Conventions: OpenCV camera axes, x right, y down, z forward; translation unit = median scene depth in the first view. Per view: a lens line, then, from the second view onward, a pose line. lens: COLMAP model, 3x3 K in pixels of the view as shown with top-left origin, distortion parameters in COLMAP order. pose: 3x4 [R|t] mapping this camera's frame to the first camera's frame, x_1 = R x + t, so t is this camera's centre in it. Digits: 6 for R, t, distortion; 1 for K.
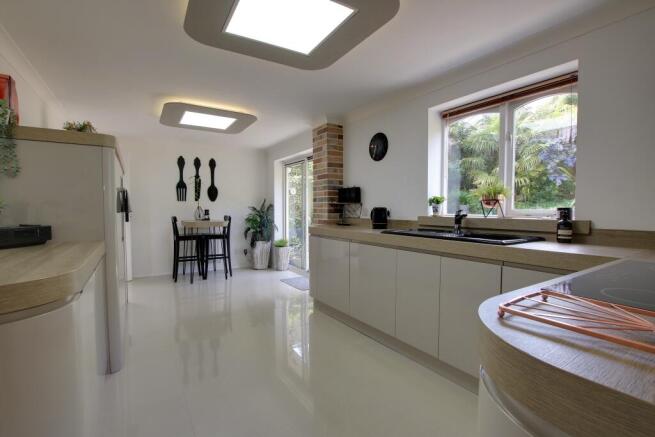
lens RADIAL K [[310.3, 0, 327.5], [0, 310.3, 218.5], [0, 0, 1]] dist [0.000831, 0.000146]
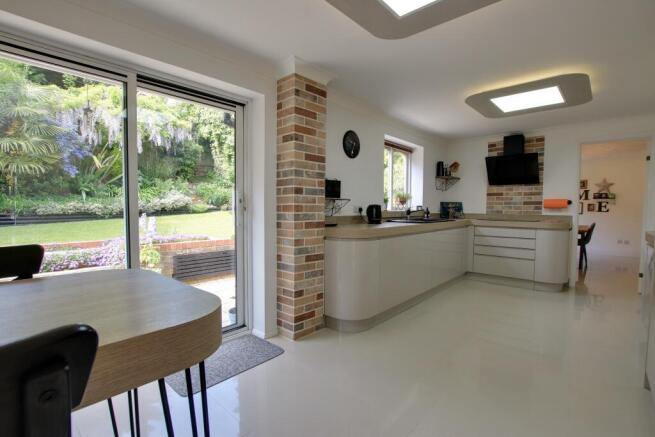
lens RADIAL K [[310.3, 0, 327.5], [0, 310.3, 218.5], [0, 0, 1]] dist [0.000831, 0.000146]
pose [[-0.274684, -0.039700, 0.960715, -0.683280], [0.024628, 0.998529, 0.048304, -0.034892], [-0.961219, 0.036929, -0.273302, 1.166937]]
